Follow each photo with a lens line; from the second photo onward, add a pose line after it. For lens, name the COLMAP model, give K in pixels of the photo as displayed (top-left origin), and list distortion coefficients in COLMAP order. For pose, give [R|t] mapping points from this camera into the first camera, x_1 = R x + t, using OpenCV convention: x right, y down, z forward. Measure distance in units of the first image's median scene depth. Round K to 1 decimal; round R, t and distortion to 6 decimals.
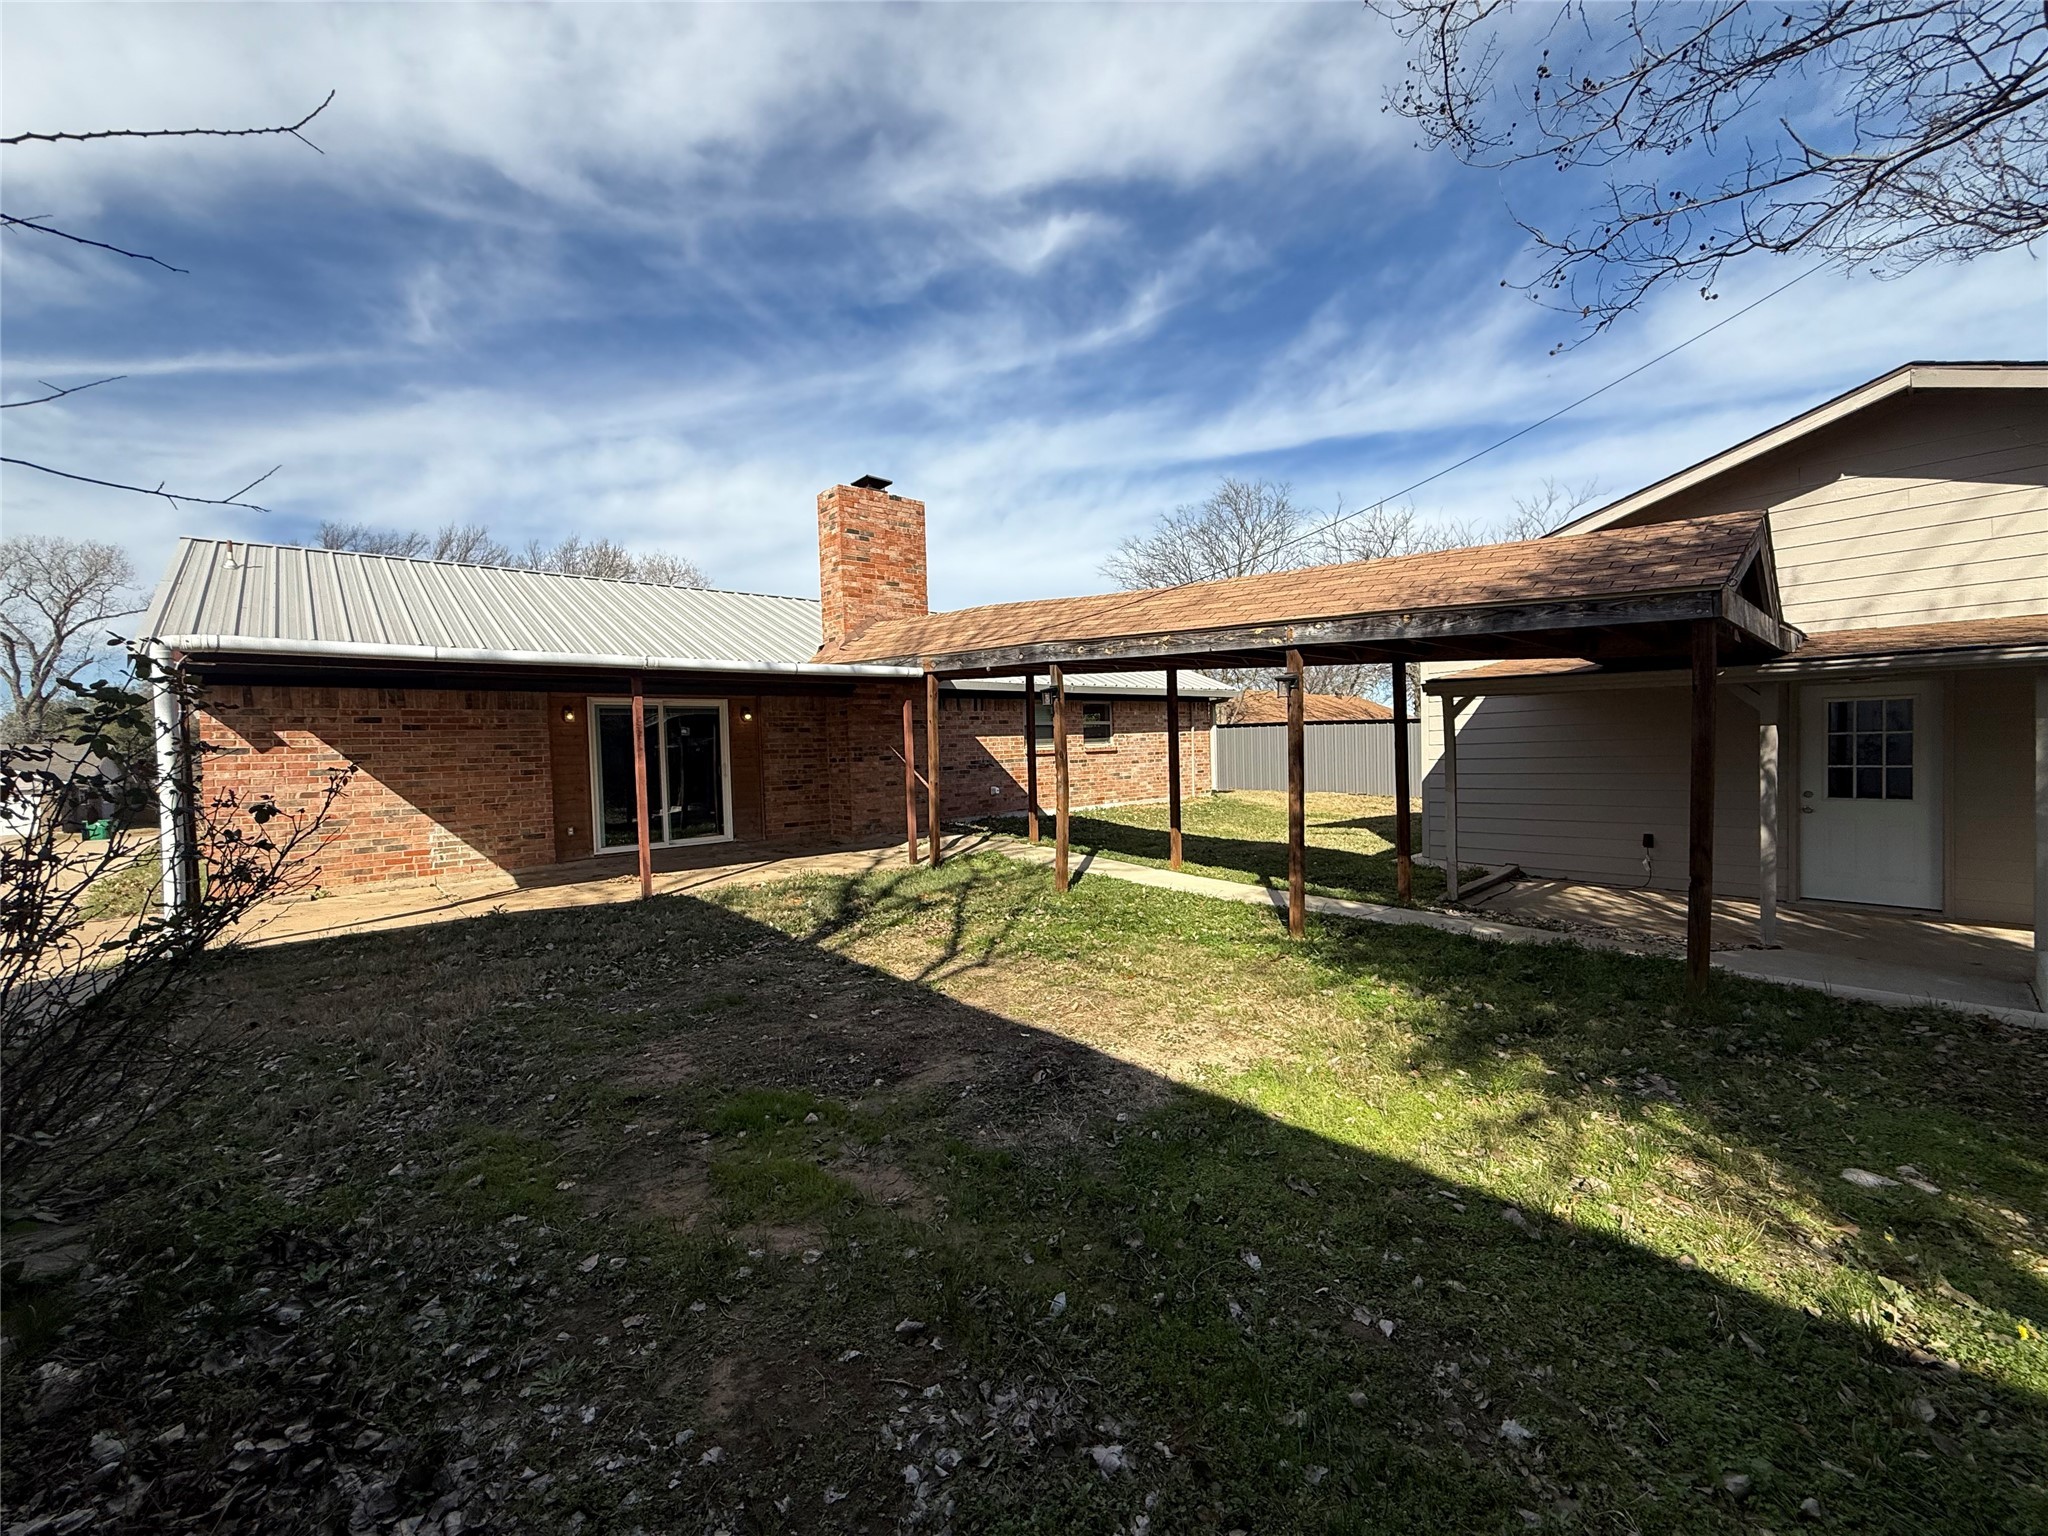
lens RADIAL K [[822.8, 0, 1013.9], [0, 822.8, 770.2], [0, 0, 1]] dist [0.002812, -0.000438]
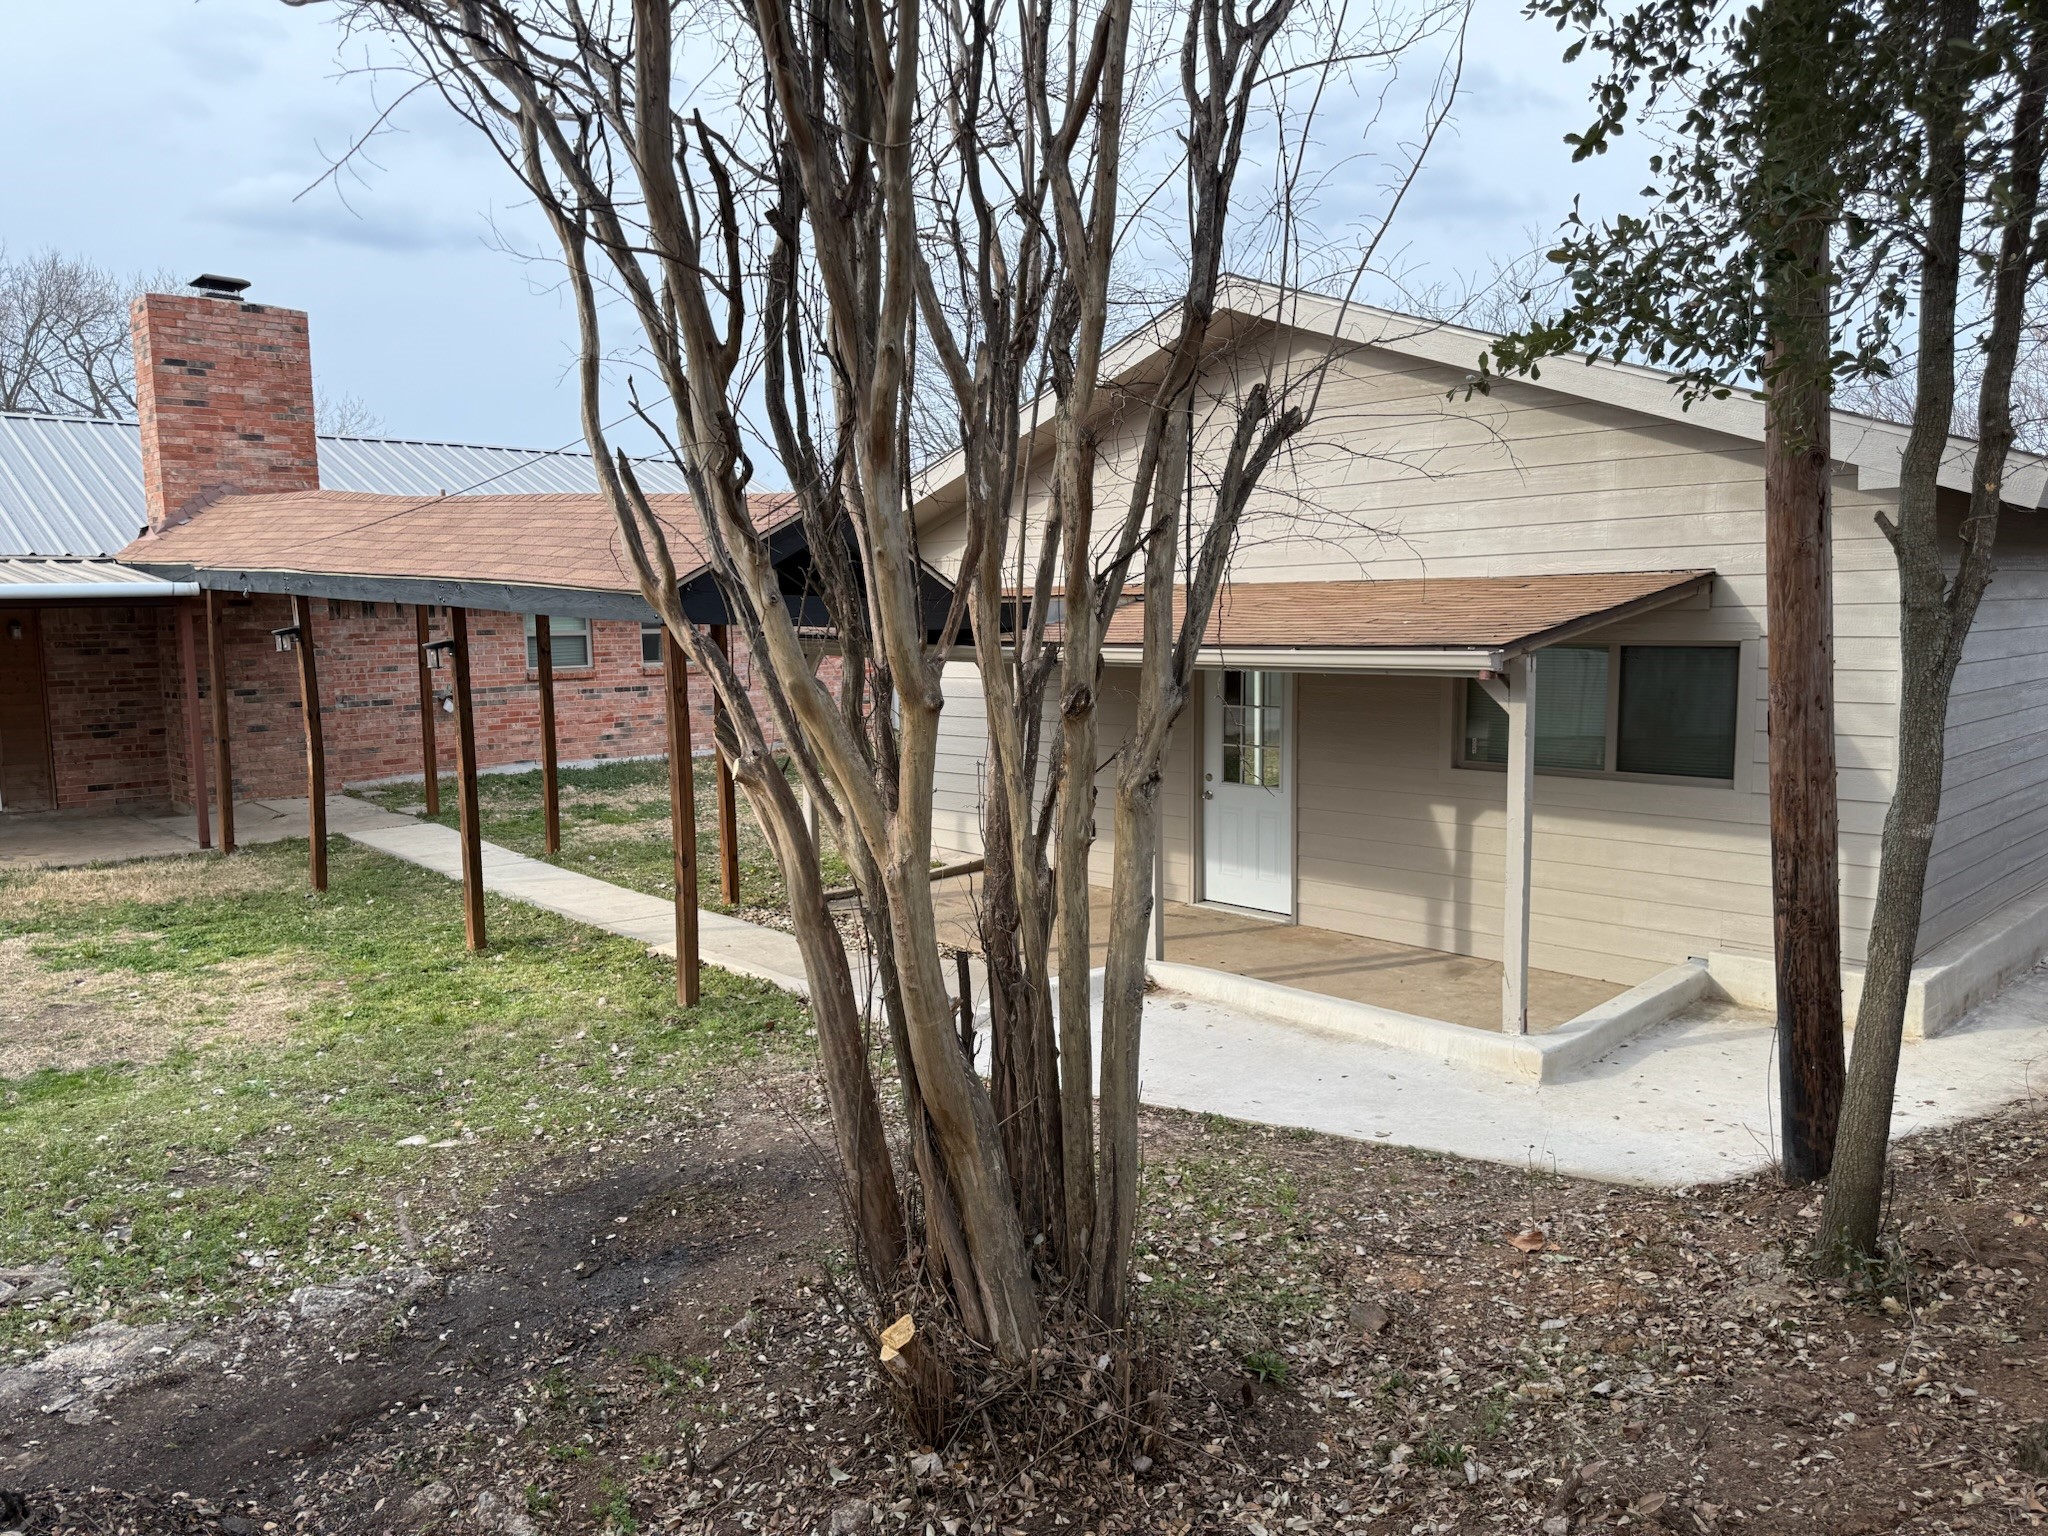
lens RADIAL K [[1461.5, 0, 1026.1], [0, 1461.5, 776.0], [0, 0, 1]] dist [0.052646, -0.060923]
pose [[0.998634, 0.008884, 0.051498, 0.580654], [-0.013165, 0.996430, 0.083390, -0.075645], [-0.050574, -0.083954, 0.995185, -0.372445]]
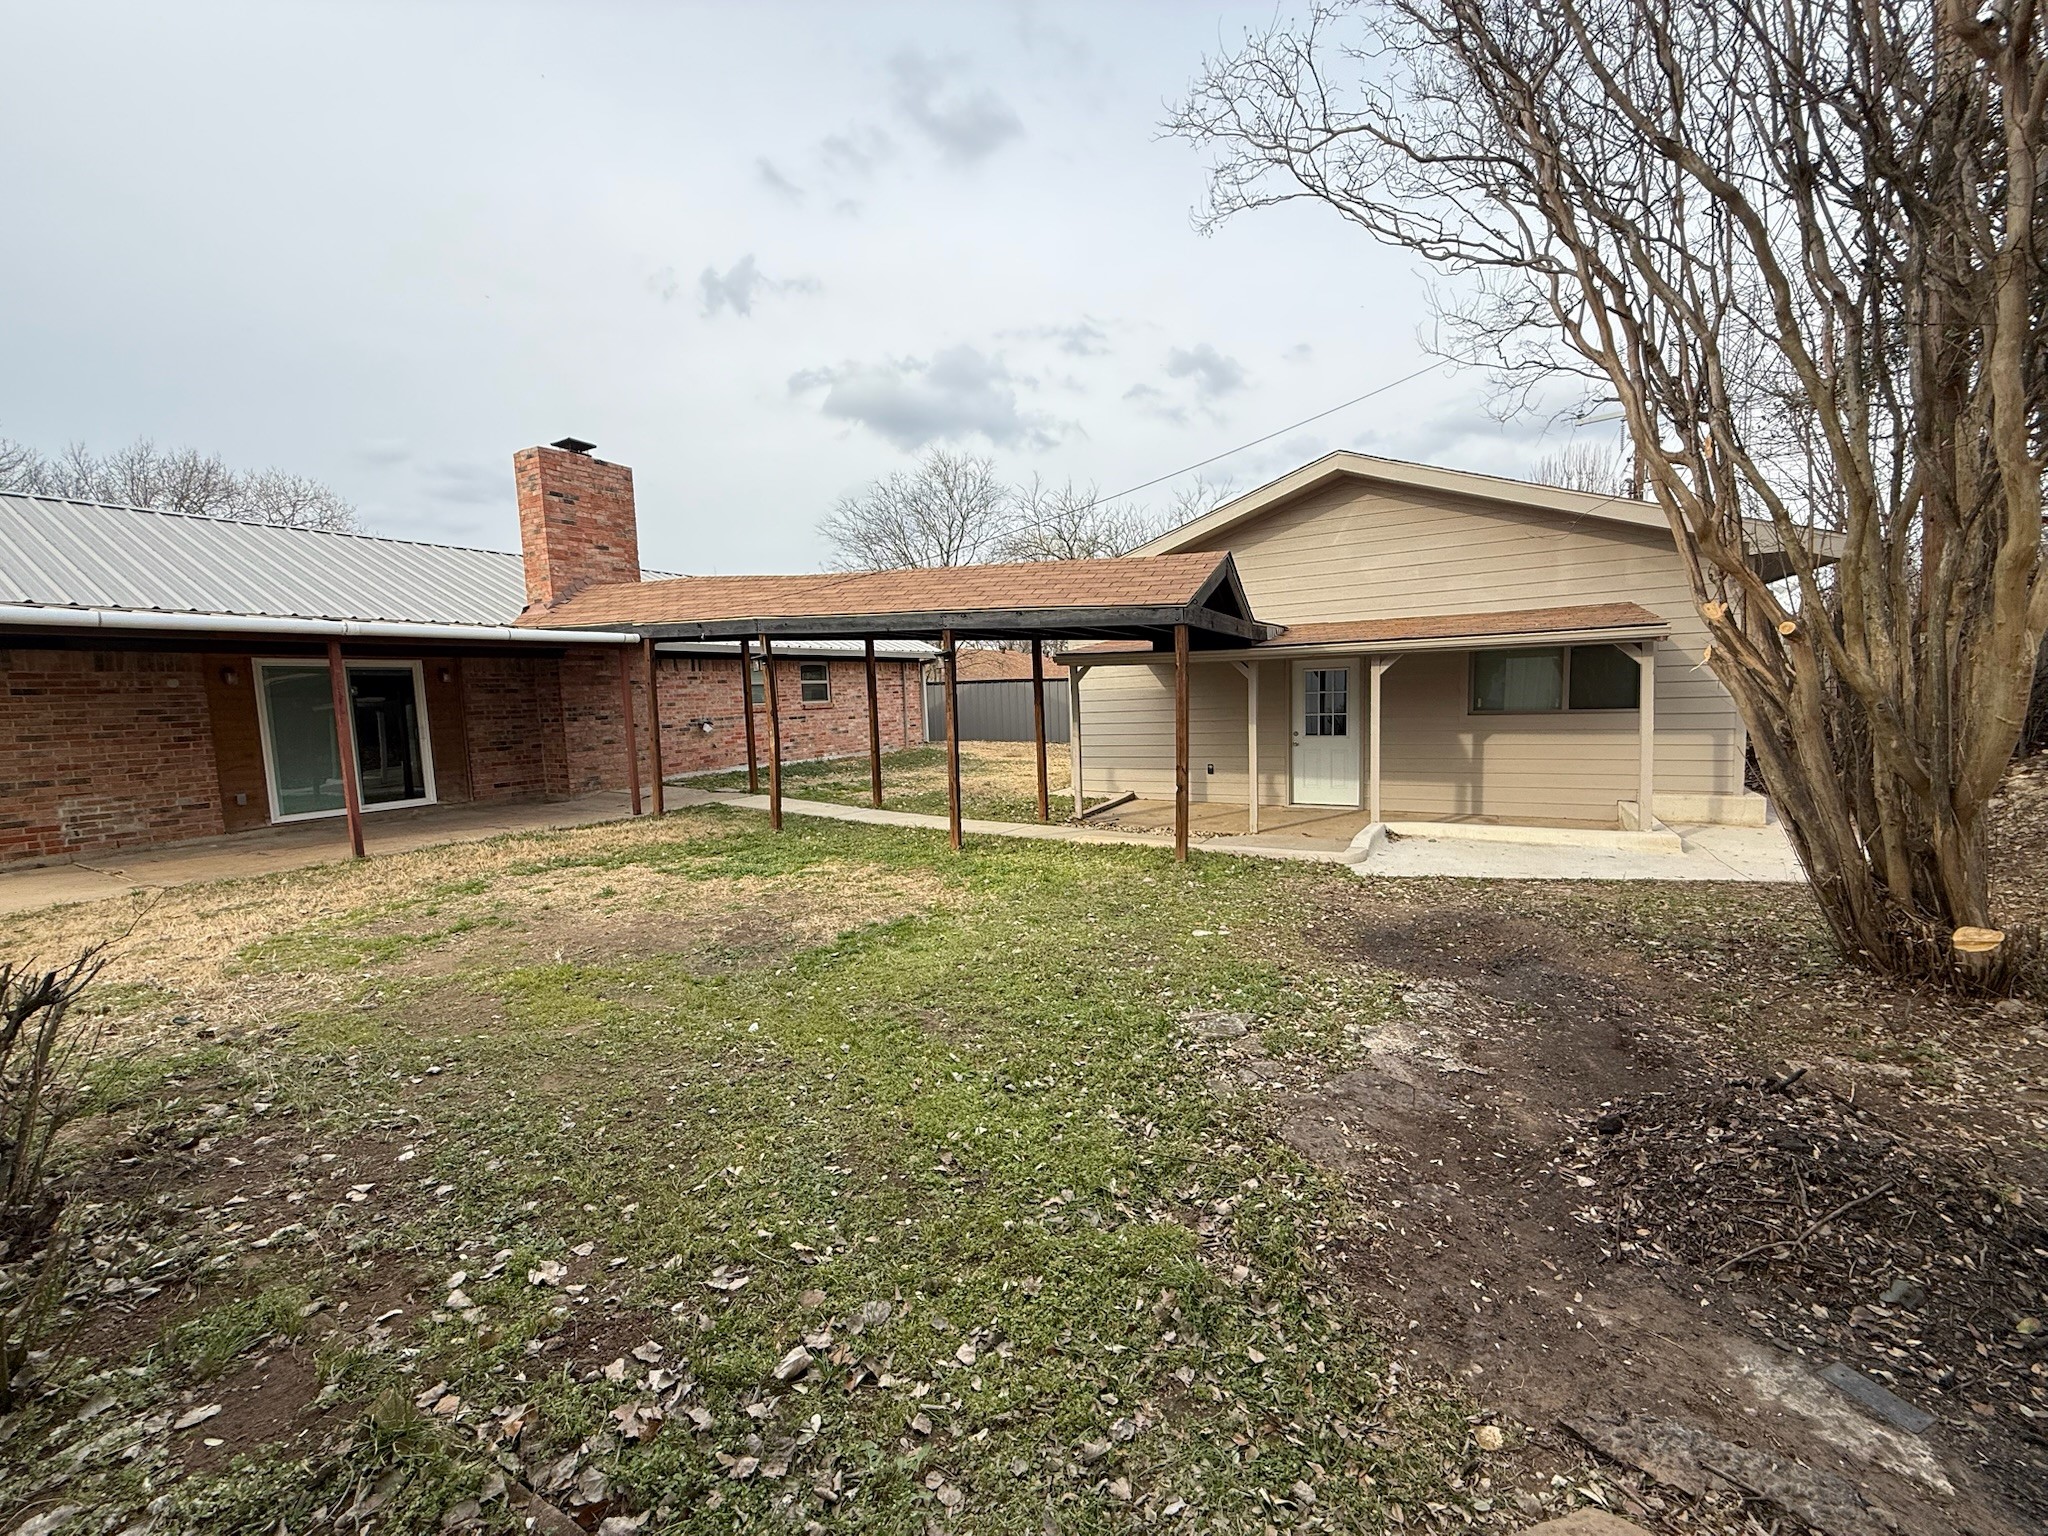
lens RADIAL K [[822.8, 0, 1017.7], [0, 822.8, 770.9], [0, 0, 1]] dist [0.002812, -0.000438]
pose [[0.947646, -0.035099, 0.317388, 0.011874], [0.017465, 0.998150, 0.058236, 0.001024], [-0.318845, -0.049644, 0.946506, -0.203966]]
